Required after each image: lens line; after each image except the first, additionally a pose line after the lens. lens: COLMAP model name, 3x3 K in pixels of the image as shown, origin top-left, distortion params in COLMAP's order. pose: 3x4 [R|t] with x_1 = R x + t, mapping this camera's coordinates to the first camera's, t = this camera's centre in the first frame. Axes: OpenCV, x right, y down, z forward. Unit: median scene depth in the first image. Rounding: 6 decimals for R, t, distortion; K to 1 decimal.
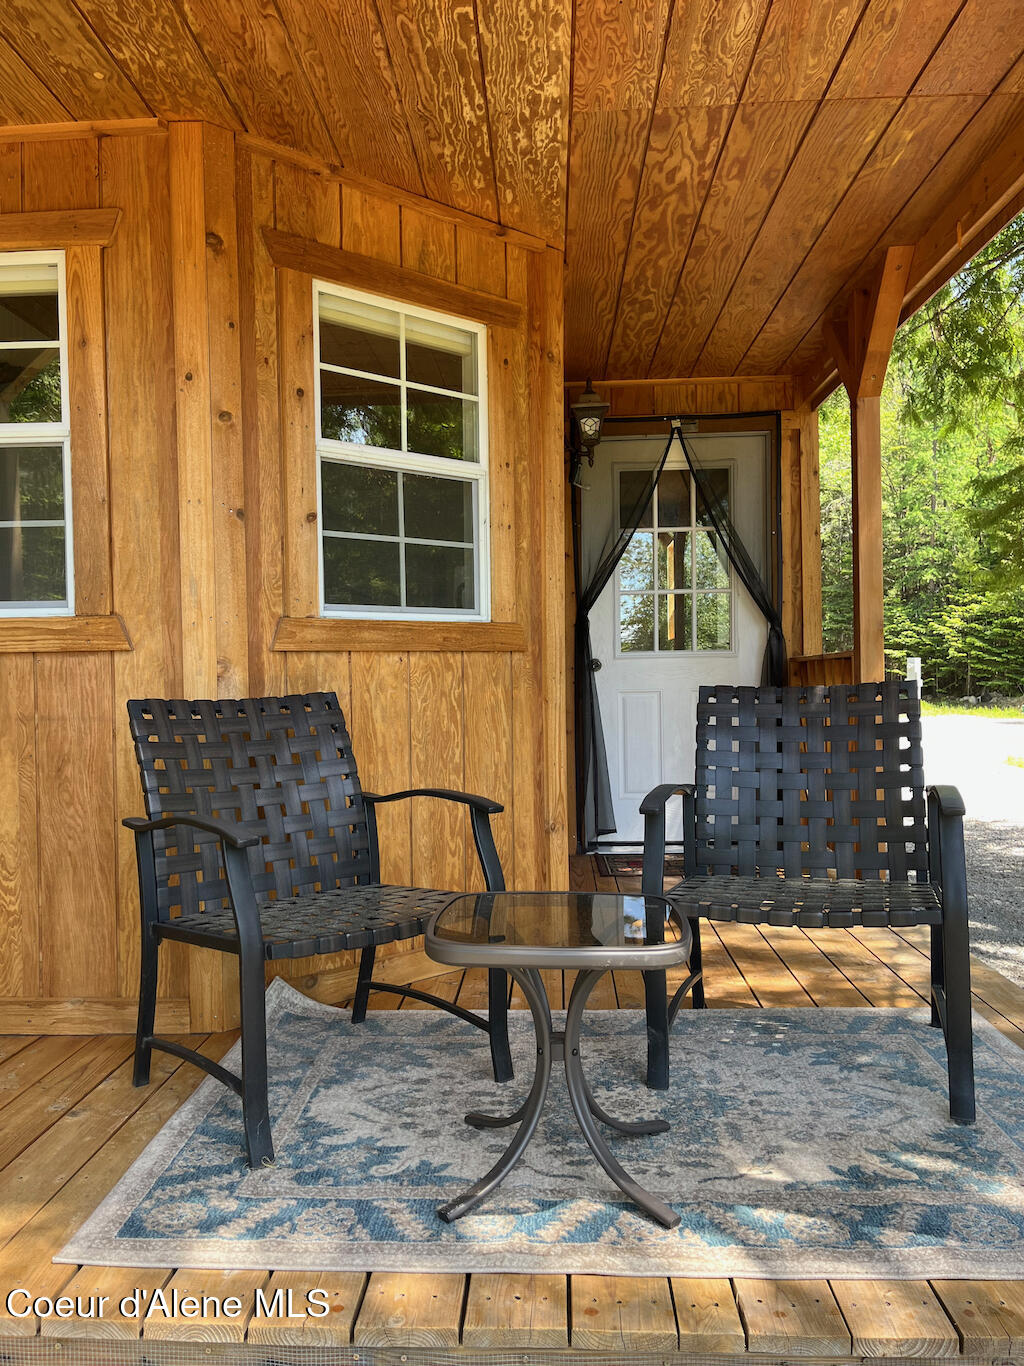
lens RADIAL K [[1032.4, 0, 507.9], [0, 1032.4, 681.6], [0, 0, 1]] dist [0.003290, 0.001870]
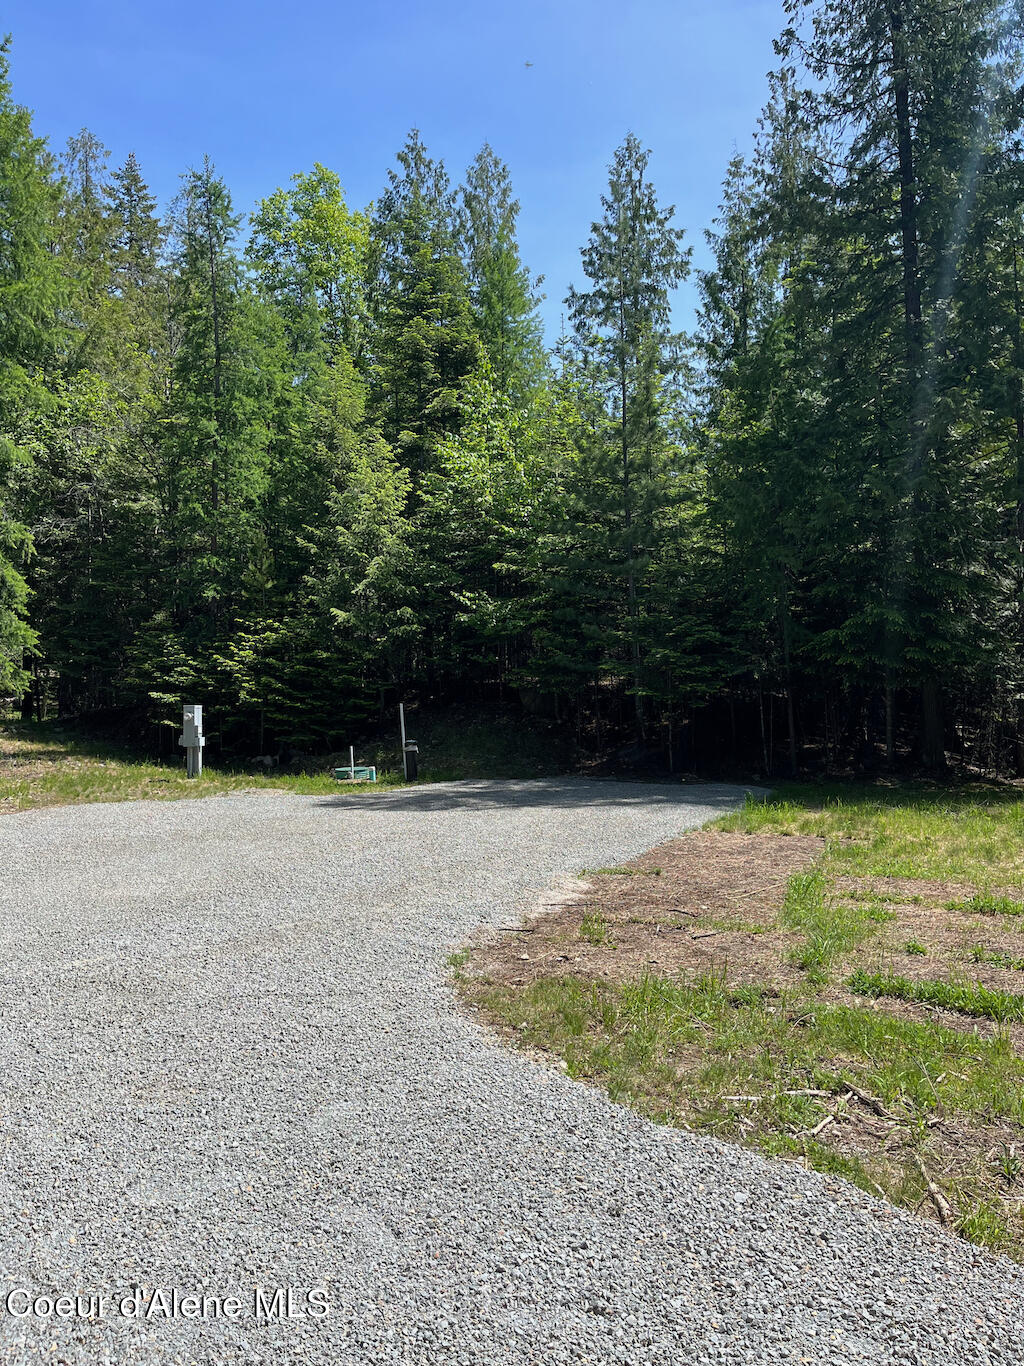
lens RADIAL K [[1032.4, 0, 509.7], [0, 1032.4, 686.6], [0, 0, 1]] dist [0.003290, 0.001870]
pose [[0.773573, 0.013969, 0.633553, 0.112123], [0.008617, 0.999433, -0.032557, -0.009750], [-0.633648, 0.030645, 0.773014, 0.311591]]
